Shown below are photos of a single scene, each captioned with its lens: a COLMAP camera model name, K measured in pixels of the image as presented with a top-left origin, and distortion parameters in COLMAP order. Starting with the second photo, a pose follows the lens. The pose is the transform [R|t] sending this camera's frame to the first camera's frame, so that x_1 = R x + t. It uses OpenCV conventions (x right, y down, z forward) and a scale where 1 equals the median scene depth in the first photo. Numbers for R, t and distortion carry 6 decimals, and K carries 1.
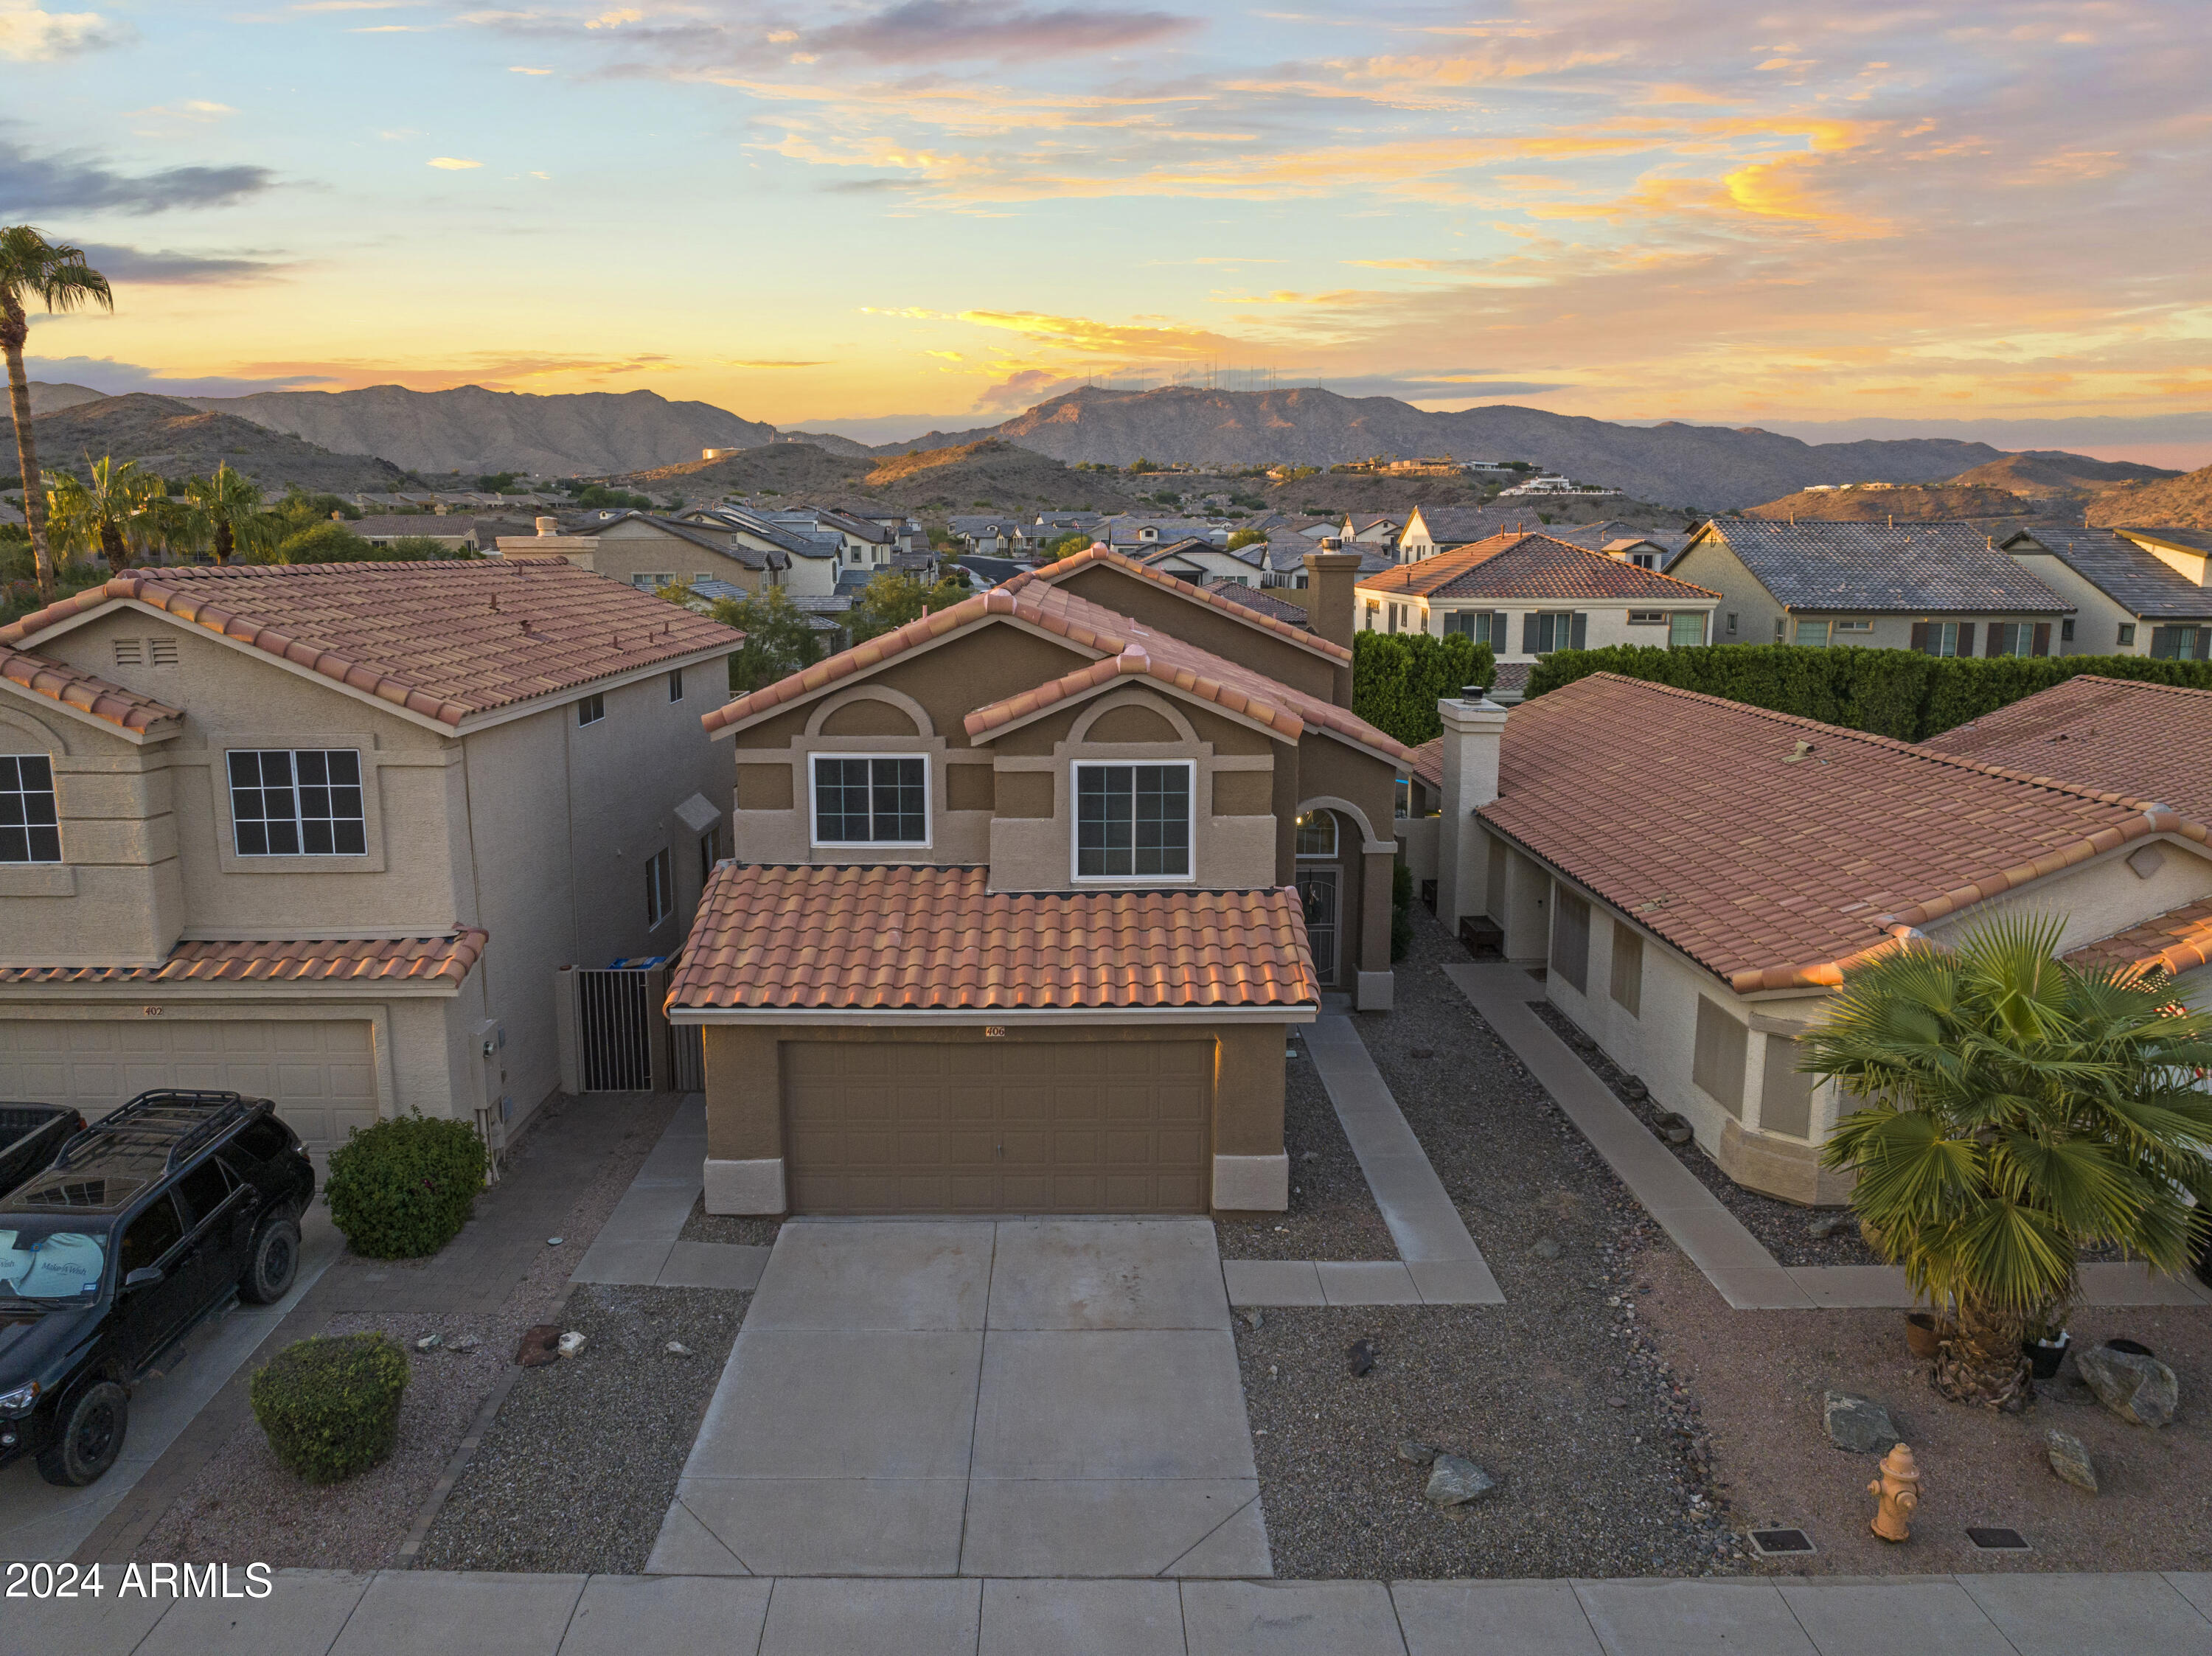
lens RADIAL K [[1531.6, 0, 1103.0], [0, 1531.6, 820.6], [0, 0, 1]] dist [-0.038283, 0.014280]
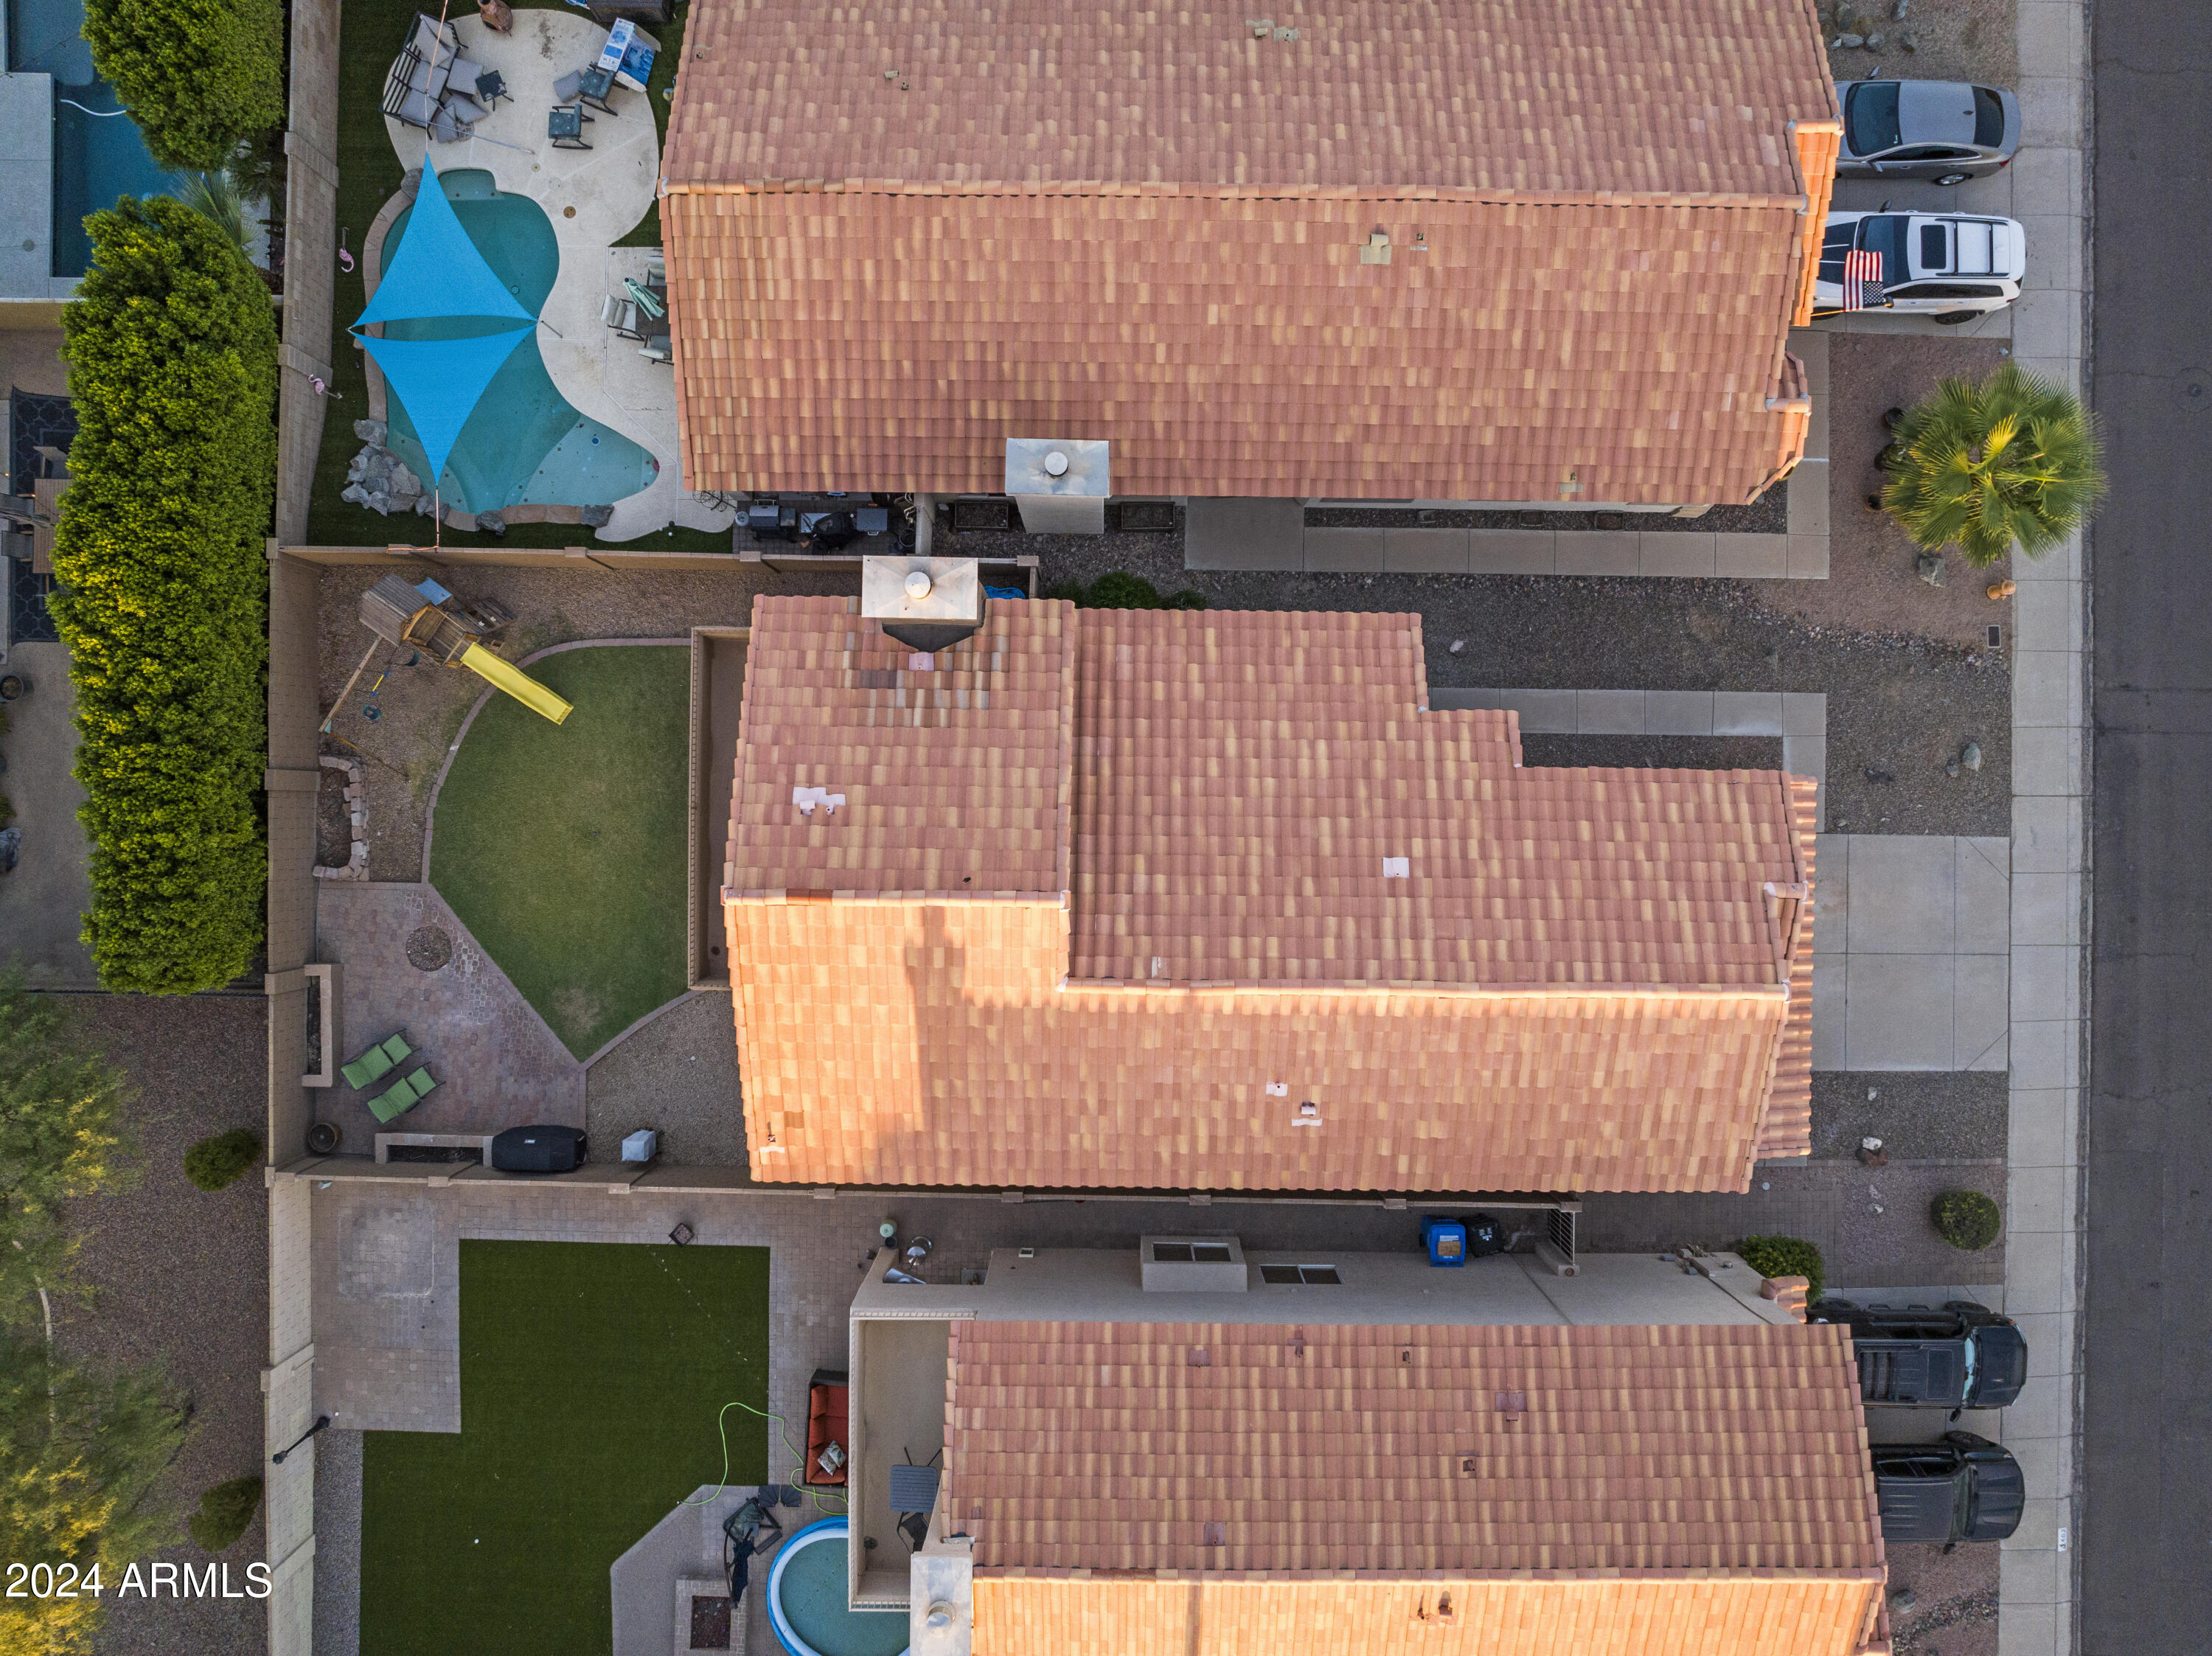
lens RADIAL K [[1531.6, 0, 1099.7], [0, 1531.6, 825.1], [0, 0, 1]] dist [-0.038283, 0.014280]
pose [[0.028155, -0.999455, -0.017239, 0.088100], [0.176667, -0.011999, 0.984198, -1.571176], [-0.983868, -0.030756, 0.176233, 1.372530]]
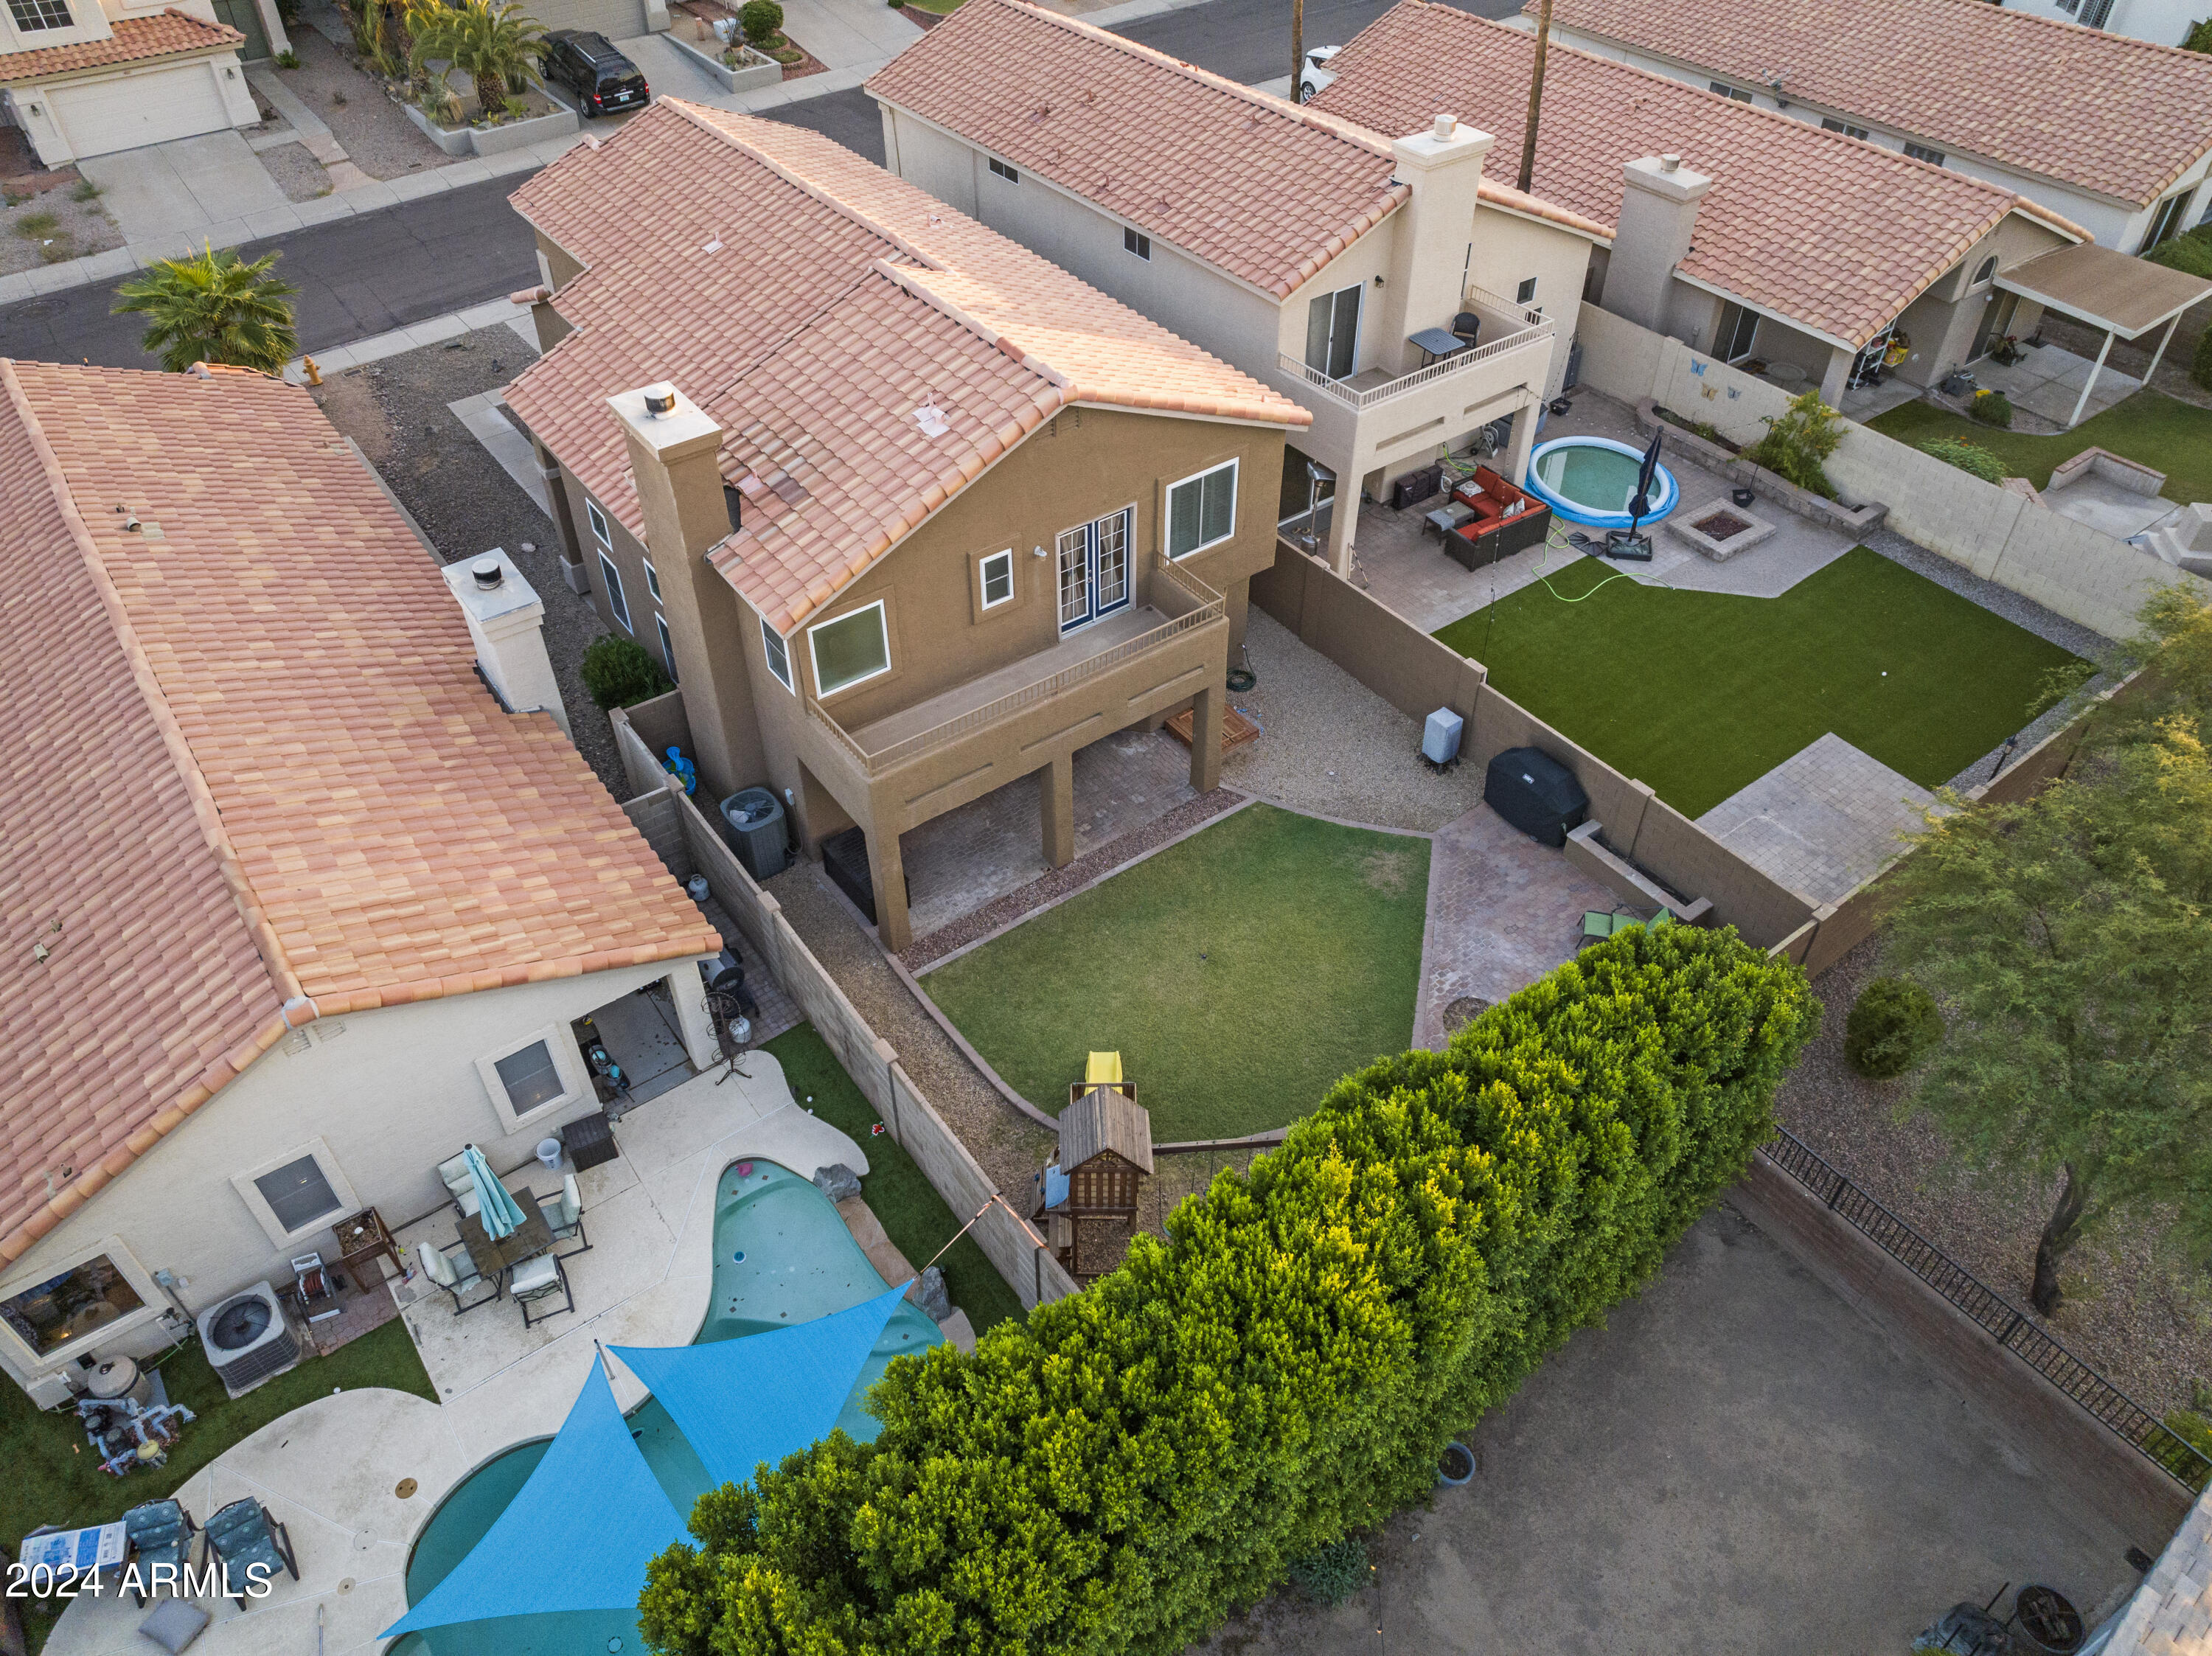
lens RADIAL K [[1531.6, 0, 1103.1], [0, 1531.6, 825.0], [0, 0, 1]] dist [-0.038283, 0.014280]
pose [[-0.809804, 0.396937, -0.432039, 0.622610], [-0.106408, 0.624808, 0.773493, -1.053091], [0.576970, 0.672351, -0.463735, 2.713853]]
